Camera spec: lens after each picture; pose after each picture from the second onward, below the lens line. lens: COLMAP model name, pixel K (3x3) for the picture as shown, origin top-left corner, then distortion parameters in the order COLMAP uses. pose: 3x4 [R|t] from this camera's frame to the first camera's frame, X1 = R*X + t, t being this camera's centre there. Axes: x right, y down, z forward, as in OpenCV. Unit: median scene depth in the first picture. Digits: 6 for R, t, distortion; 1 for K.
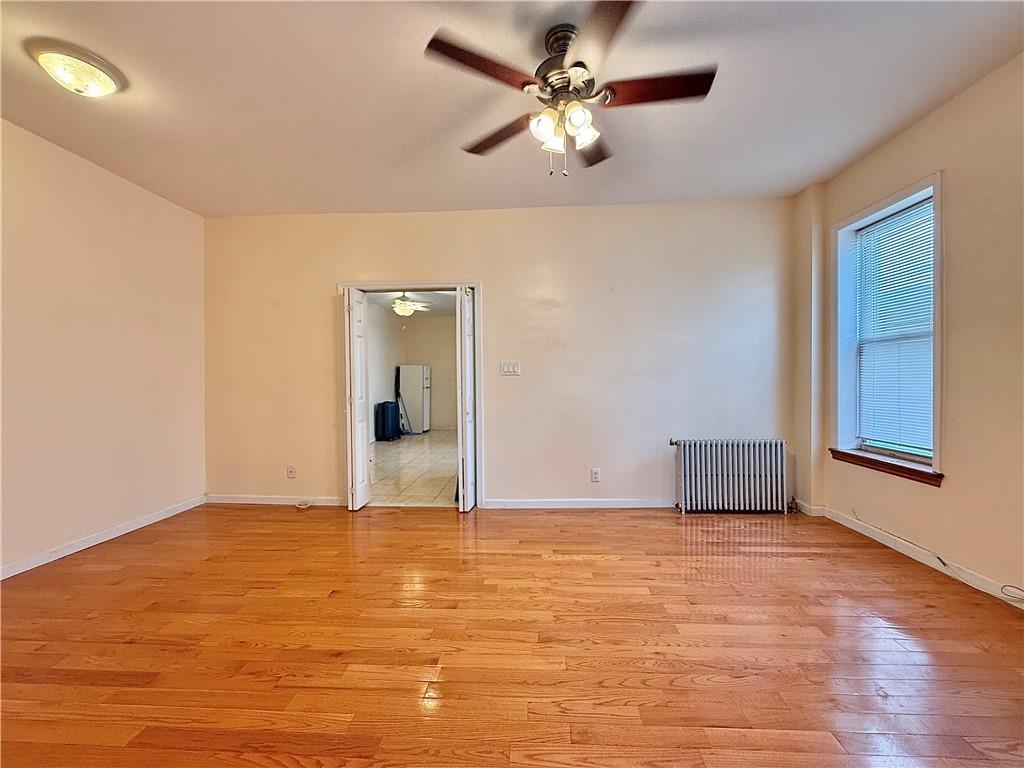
lens RADIAL K [[408.6, 0, 511.4], [0, 408.6, 386.4], [0, 0, 1]] dist [-0.002522, -0.000401]
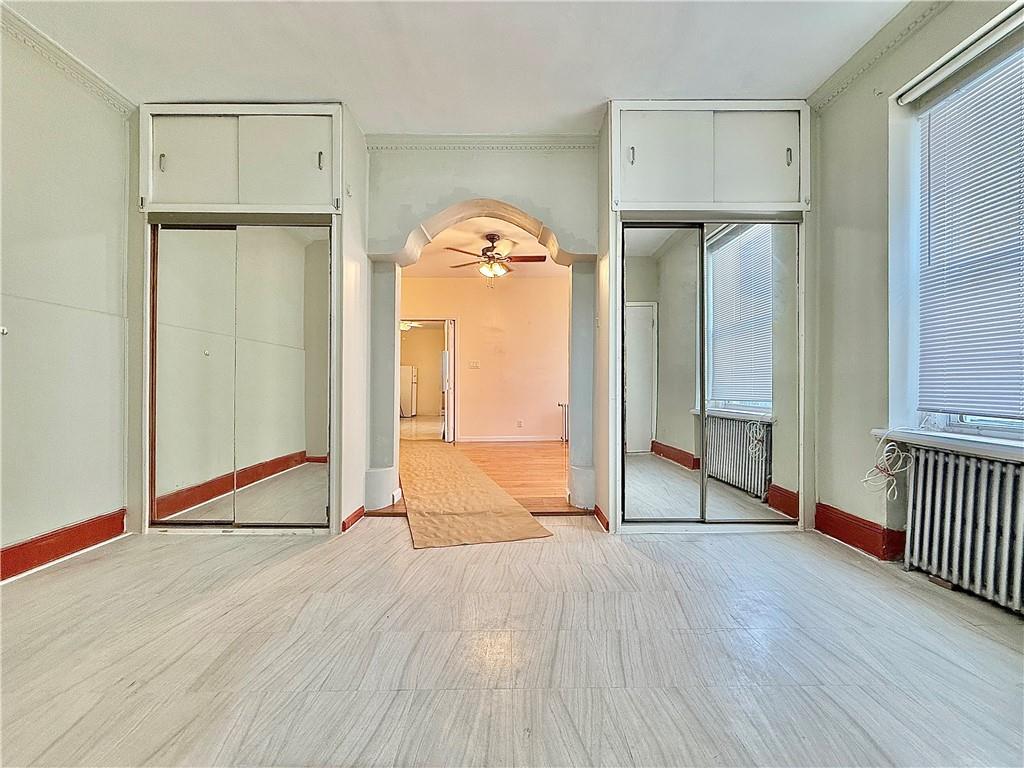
lens RADIAL K [[408.6, 0, 511.4], [0, 408.6, 386.4], [0, 0, 1]] dist [-0.002522, -0.000401]
pose [[0.997799, 0.013403, 0.064947, 0.048075], [-0.012231, 0.999756, -0.018415, 0.094471], [-0.065178, 0.017580, 0.997719, -0.900445]]
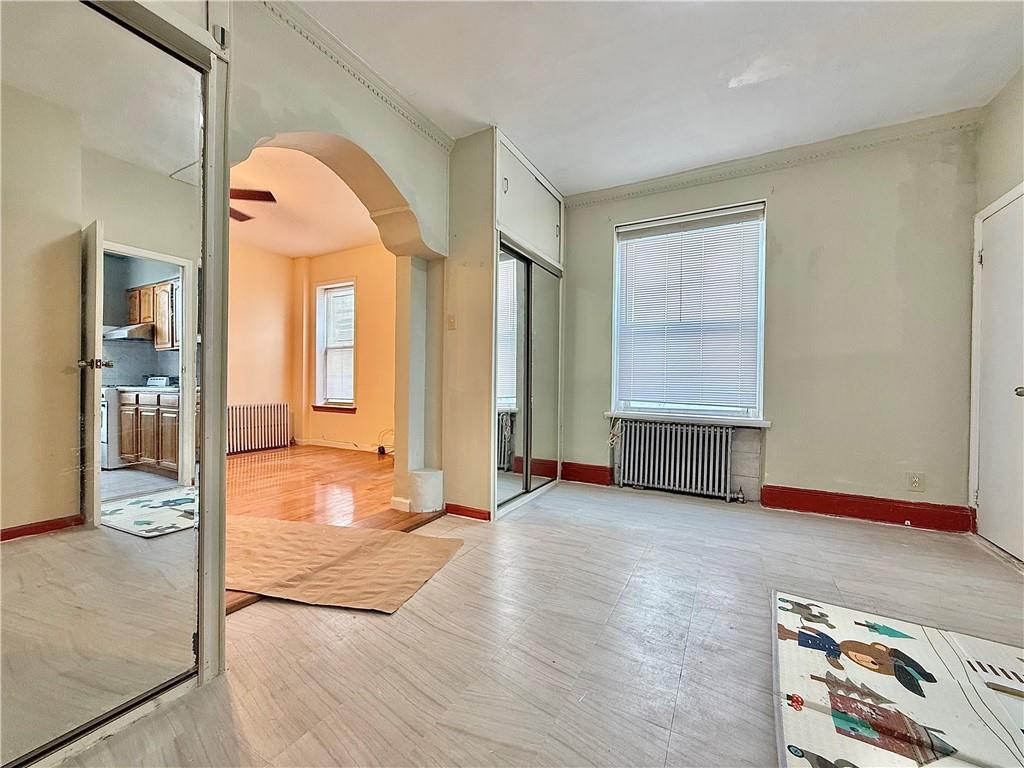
lens RADIAL K [[408.6, 0, 511.4], [0, 408.6, 386.4], [0, 0, 1]] dist [-0.002522, -0.000401]
pose [[0.428187, 0.008059, 0.903654, -0.455224], [0.002691, 0.999944, -0.010192, 0.083654], [-0.903686, 0.006796, 0.428141, -0.547687]]
